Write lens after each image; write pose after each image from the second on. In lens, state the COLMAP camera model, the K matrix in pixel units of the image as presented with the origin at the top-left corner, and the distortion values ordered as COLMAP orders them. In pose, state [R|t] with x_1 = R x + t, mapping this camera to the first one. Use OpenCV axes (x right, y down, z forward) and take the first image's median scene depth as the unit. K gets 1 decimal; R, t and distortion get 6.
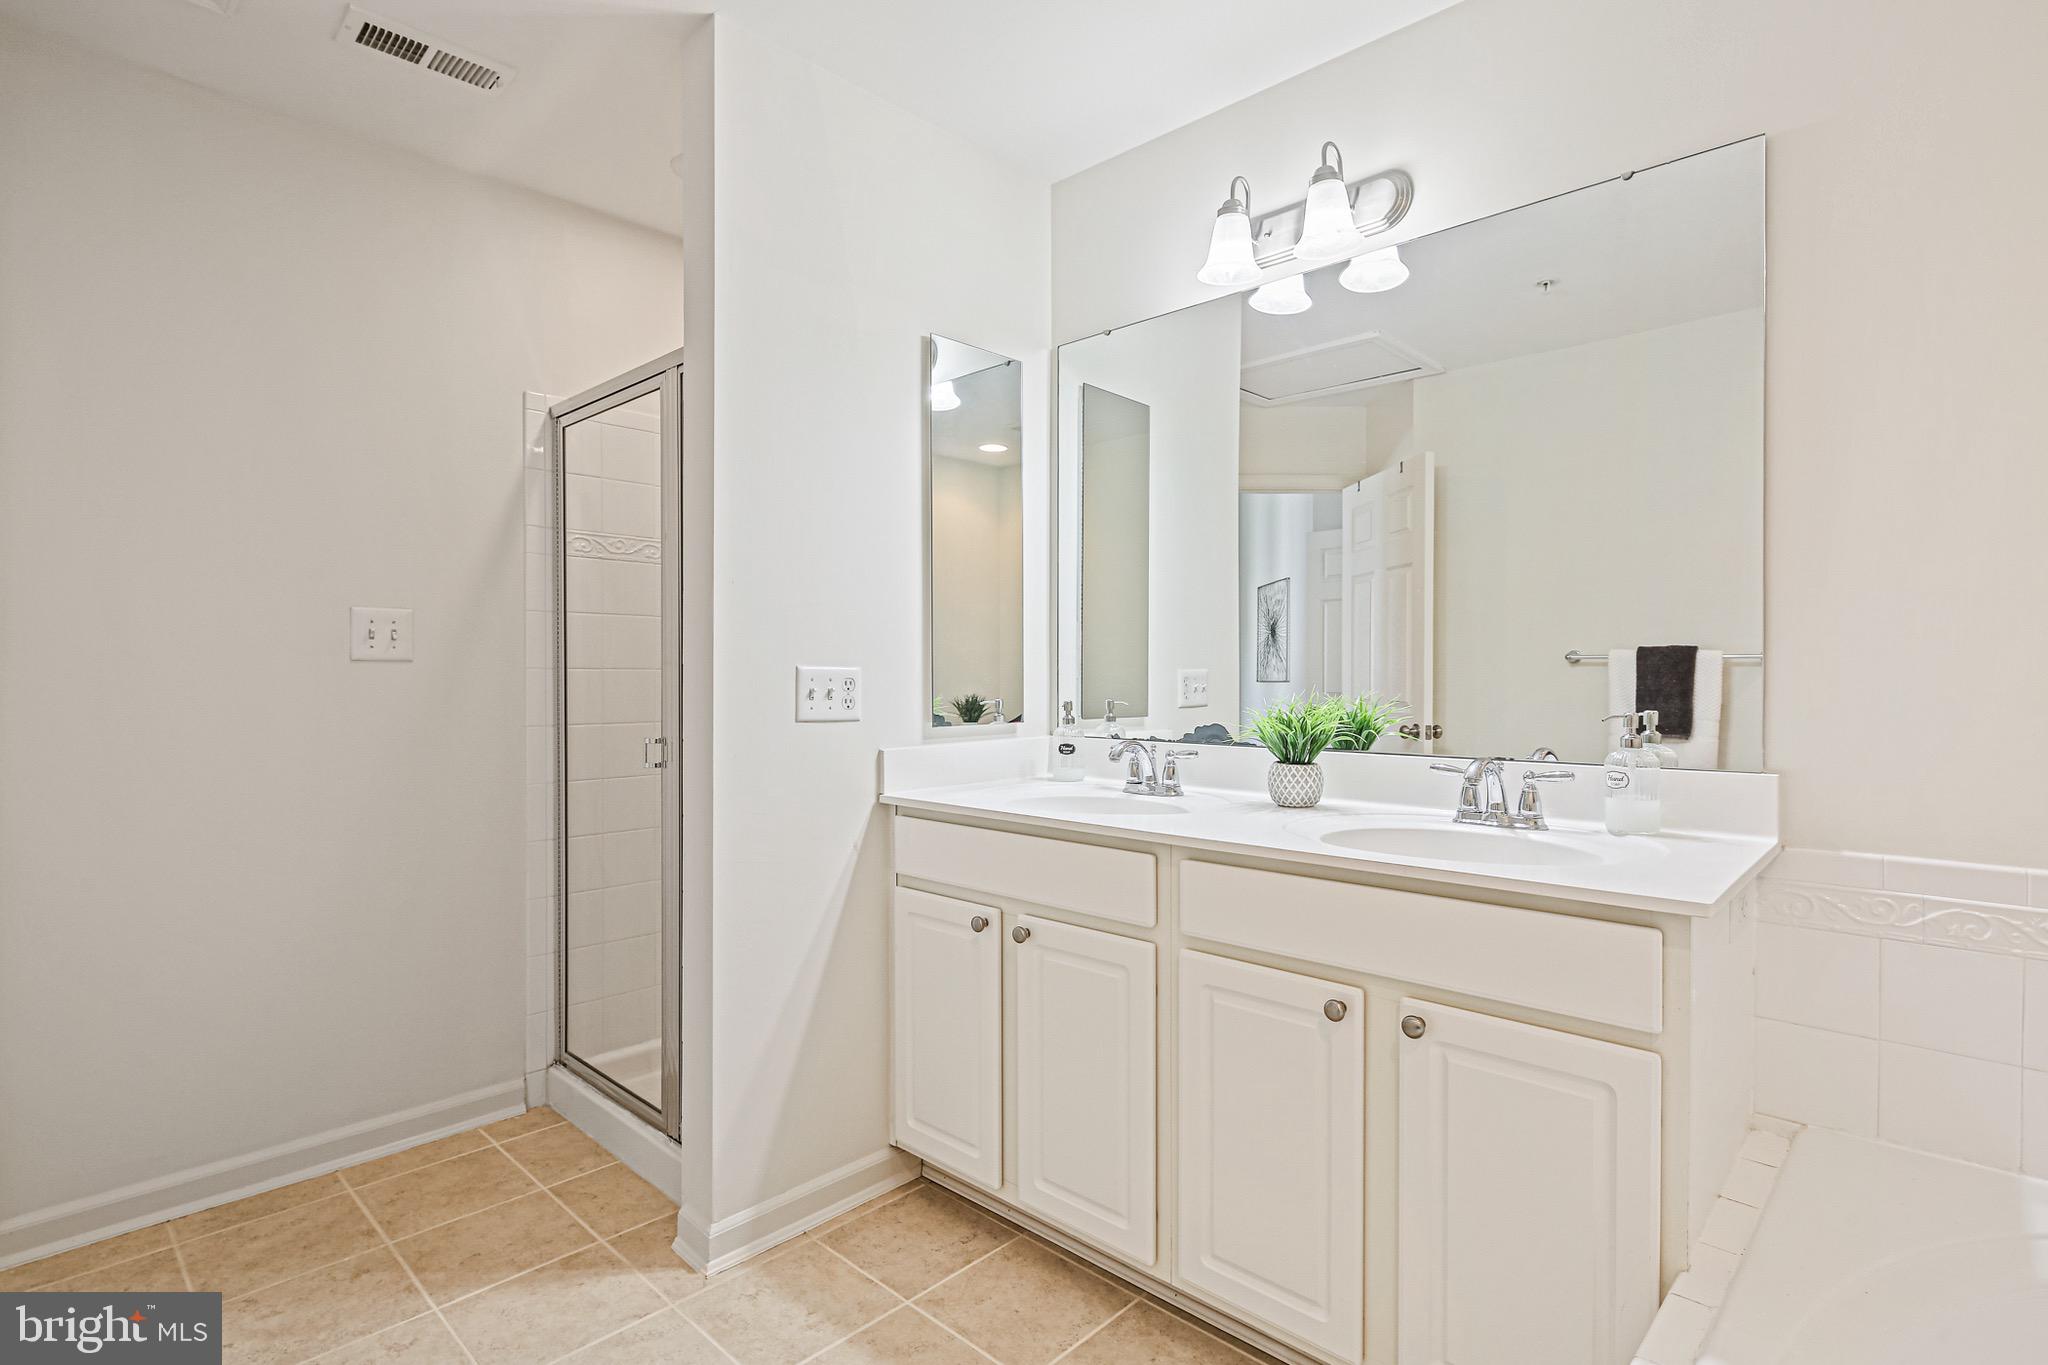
lens RADIAL K [[1005.7, 0, 1028.4], [0, 1005.7, 678.5], [0, 0, 1]] dist [0.003240, -0.005473]
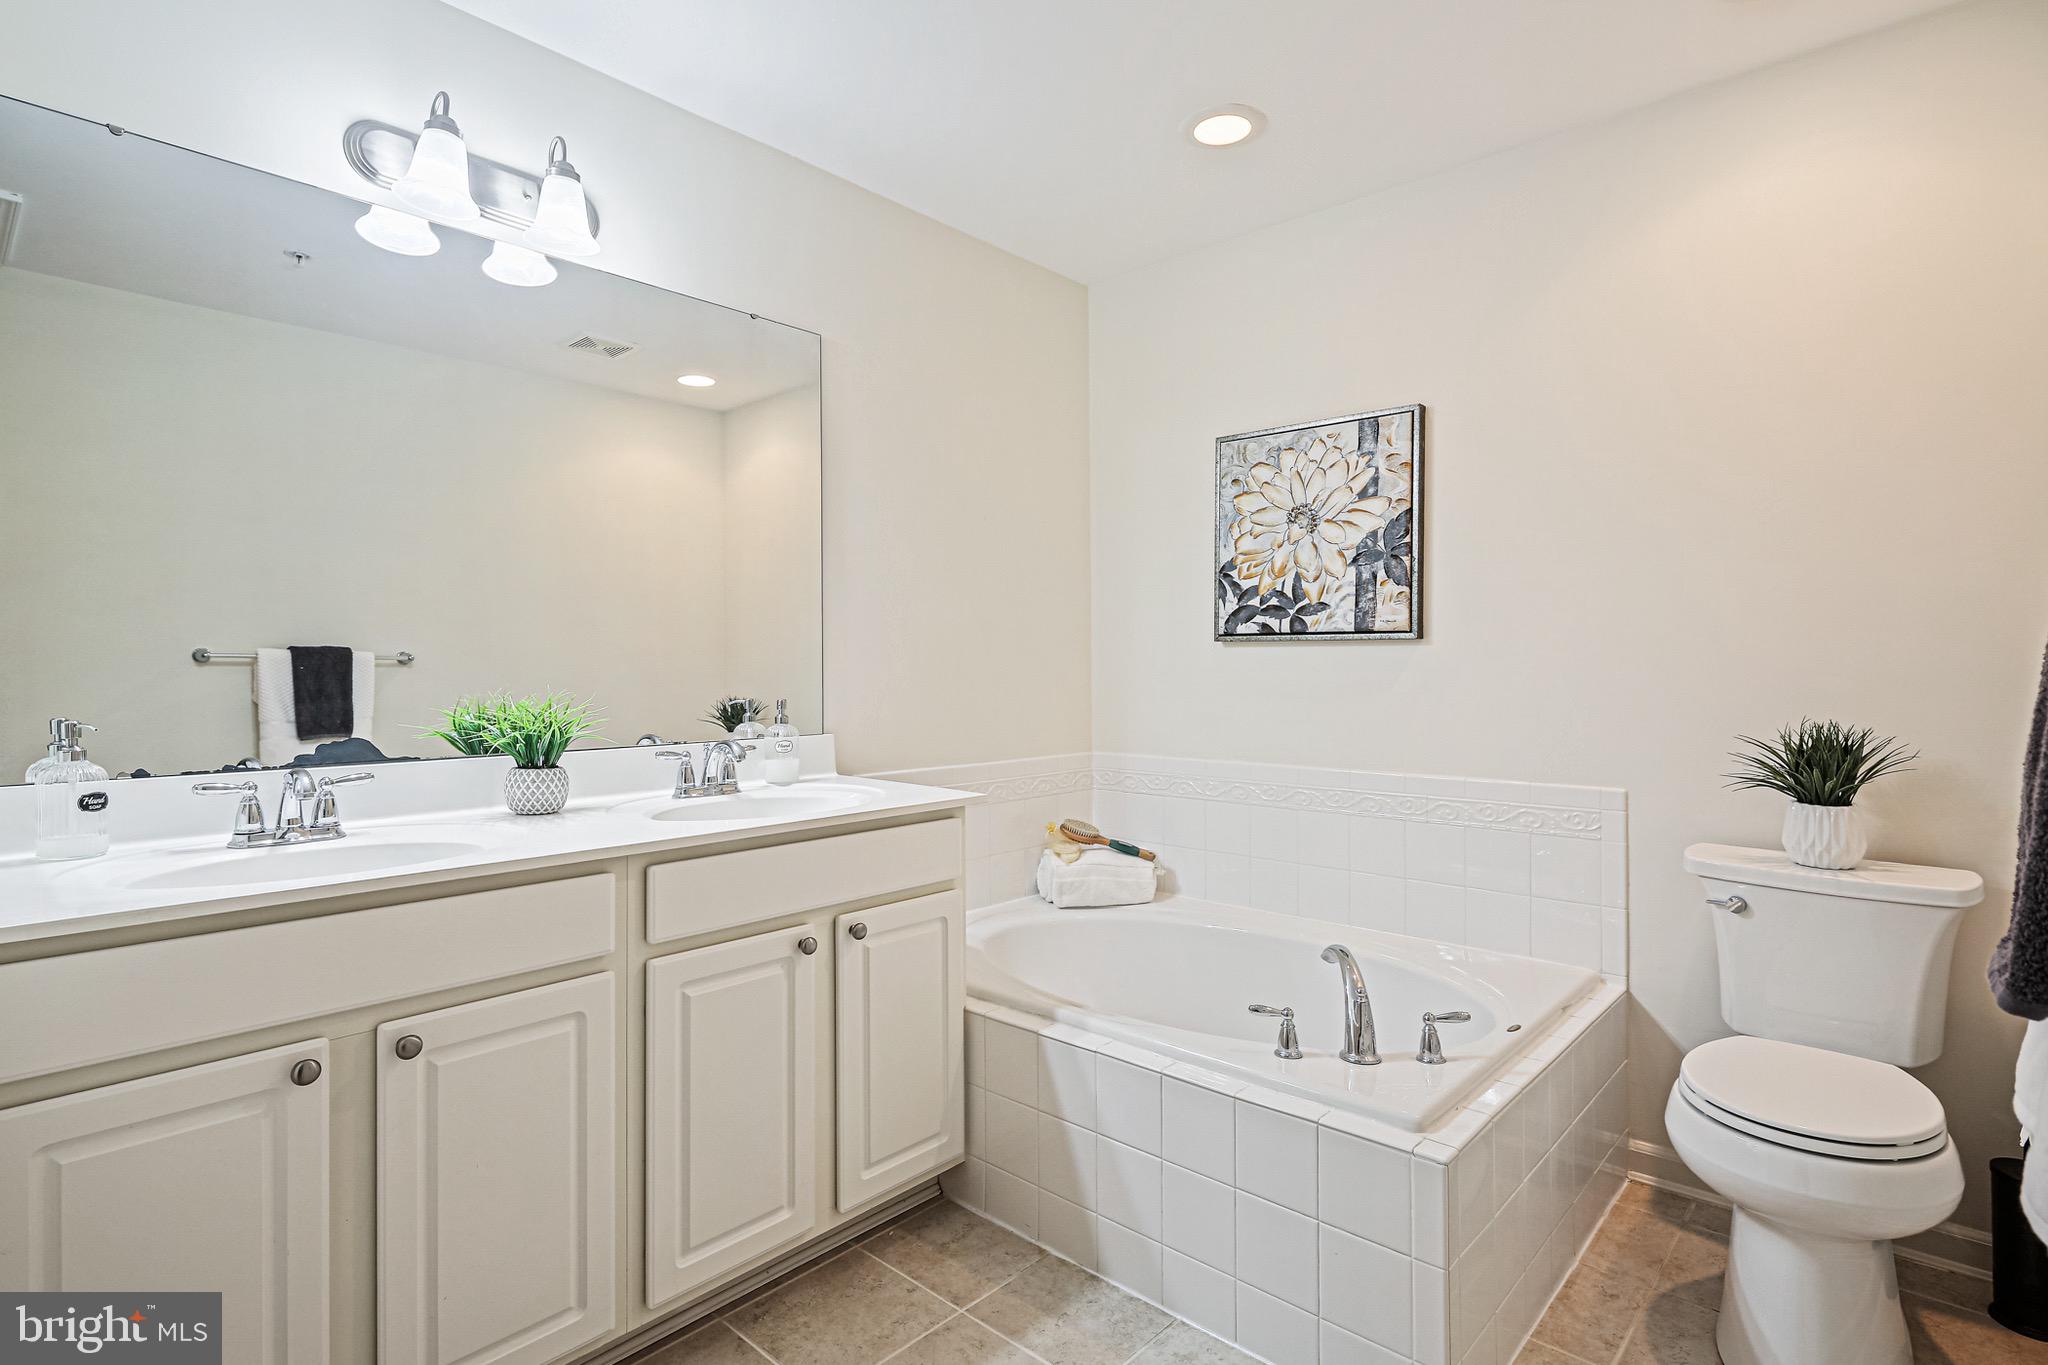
lens RADIAL K [[1005.7, 0, 1028.6], [0, 1005.7, 675.0], [0, 0, 1]] dist [0.003240, -0.005473]
pose [[-0.009239, -0.005890, 0.999940, -0.680820], [0.009481, 0.999937, 0.005978, -0.005160], [-0.999912, 0.009535, -0.009182, 0.538552]]
